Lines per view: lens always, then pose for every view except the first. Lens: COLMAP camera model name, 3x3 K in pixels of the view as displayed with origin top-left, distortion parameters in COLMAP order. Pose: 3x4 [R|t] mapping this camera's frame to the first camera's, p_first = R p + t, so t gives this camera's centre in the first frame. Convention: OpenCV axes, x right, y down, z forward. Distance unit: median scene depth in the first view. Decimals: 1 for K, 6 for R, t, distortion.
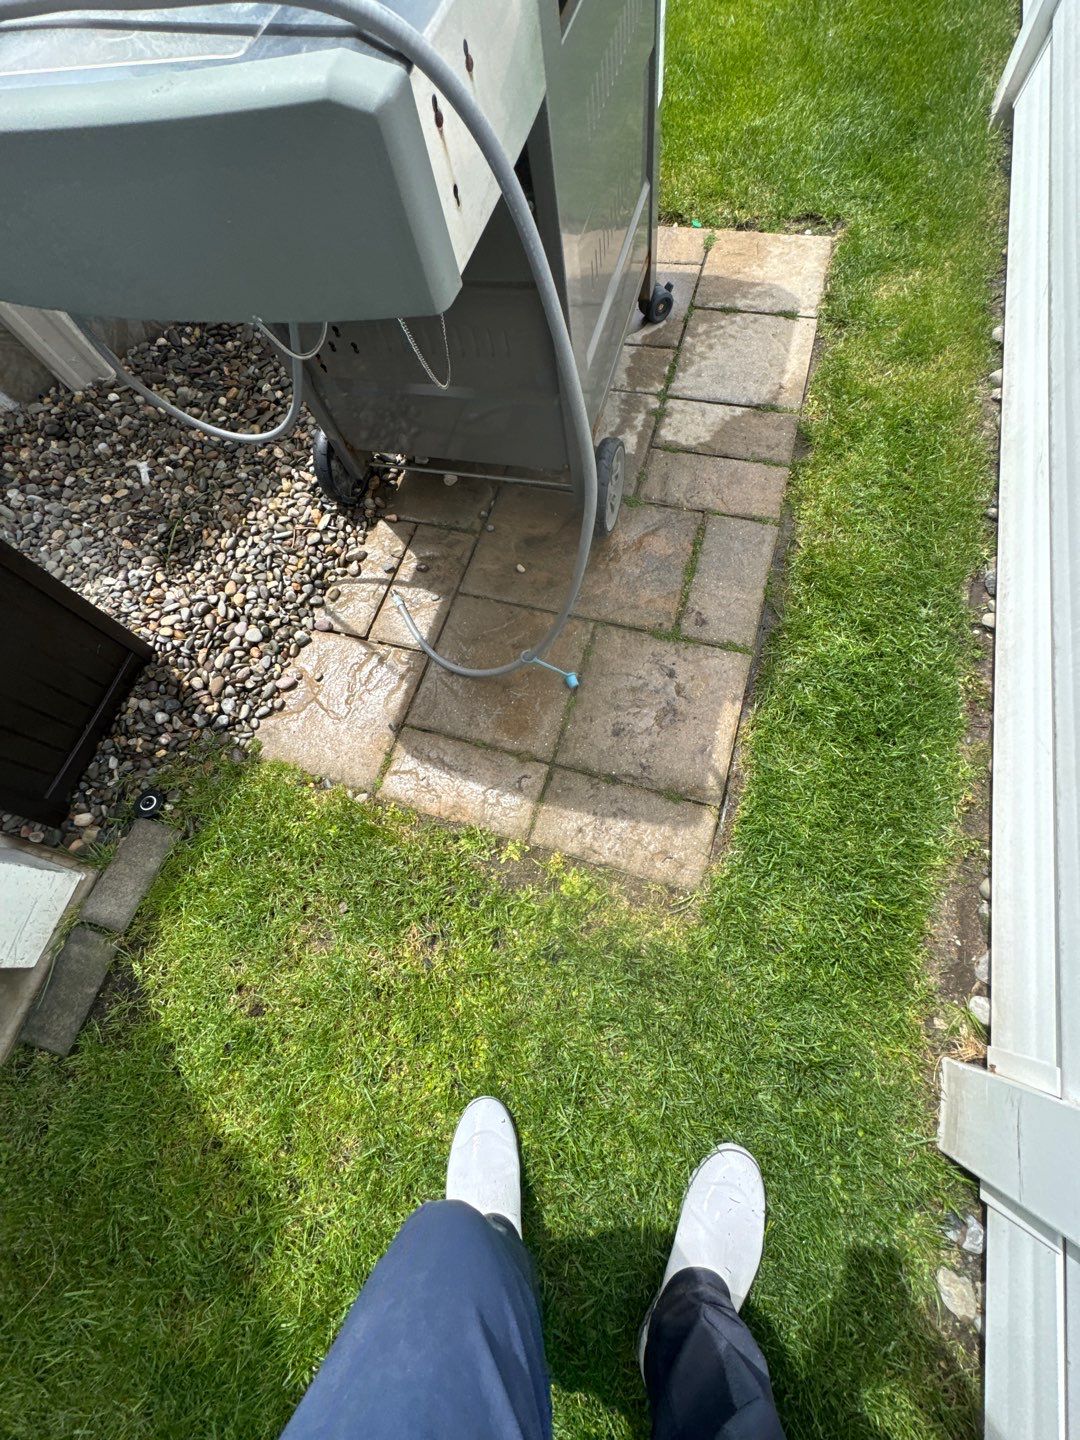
lens RADIAL K [[572.5, 0, 541.9], [0, 572.5, 717.6], [0, 0, 1]] dist [-0.000017, 0.000005]
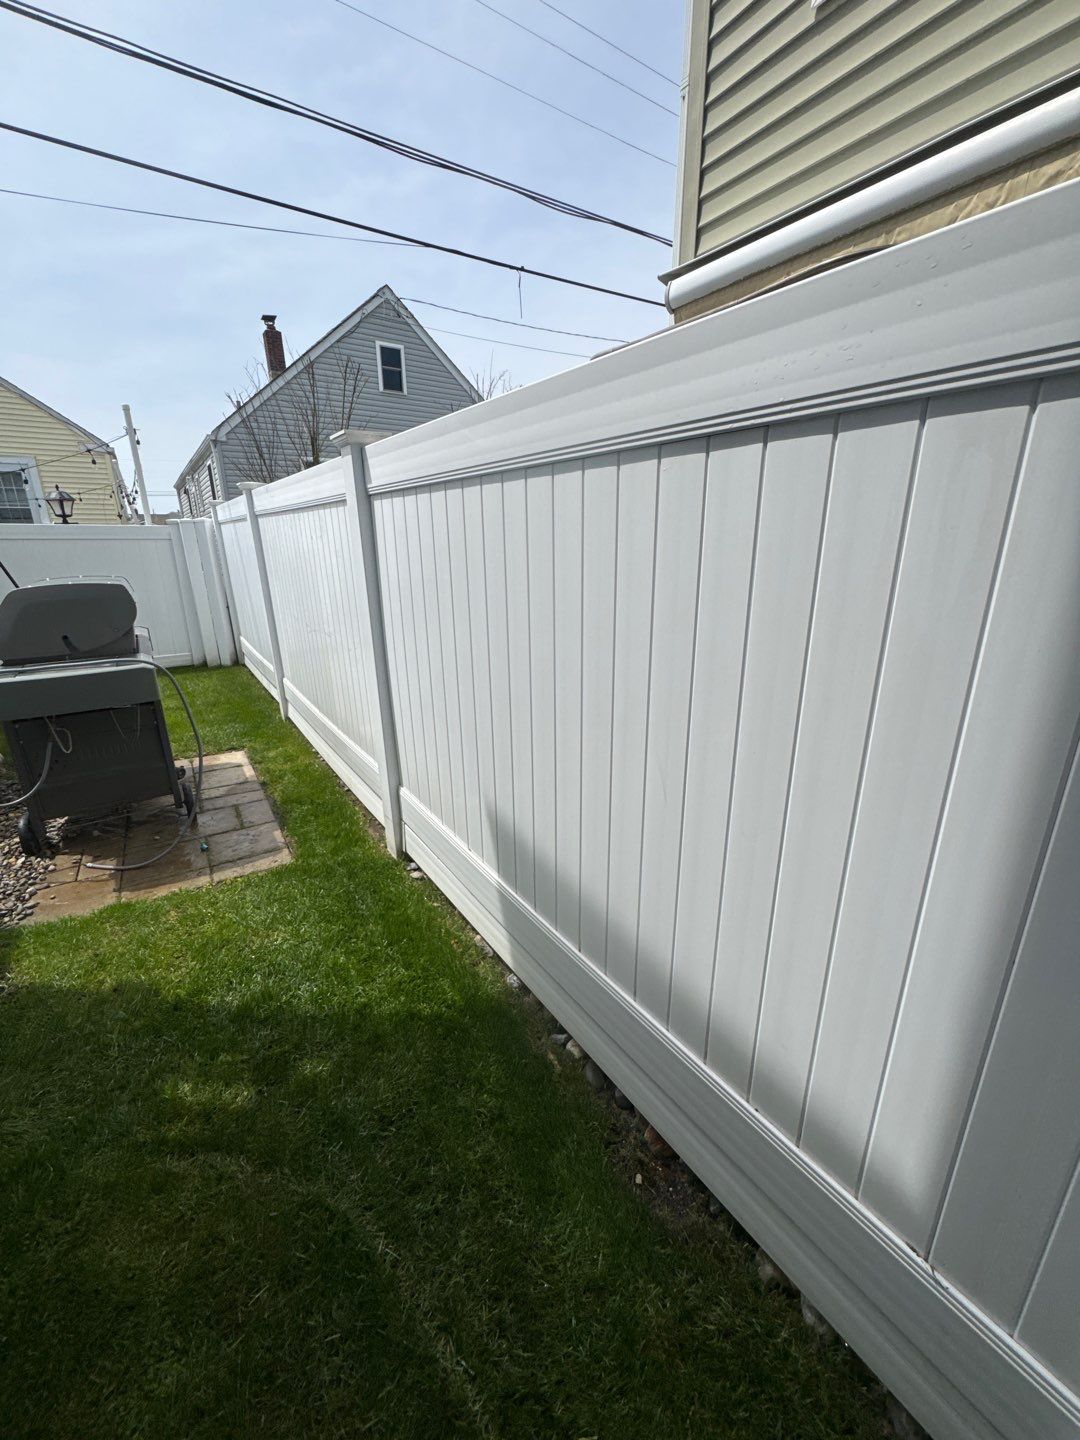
lens RADIAL K [[572.5, 0, 541.9], [0, 572.5, 717.6], [0, 0, 1]] dist [-0.000017, 0.000005]
pose [[0.638621, -0.092170, 0.763982, -0.749486], [0.682720, 0.525925, -0.507244, 1.660833], [-0.355044, 0.845522, 0.398793, -0.797414]]
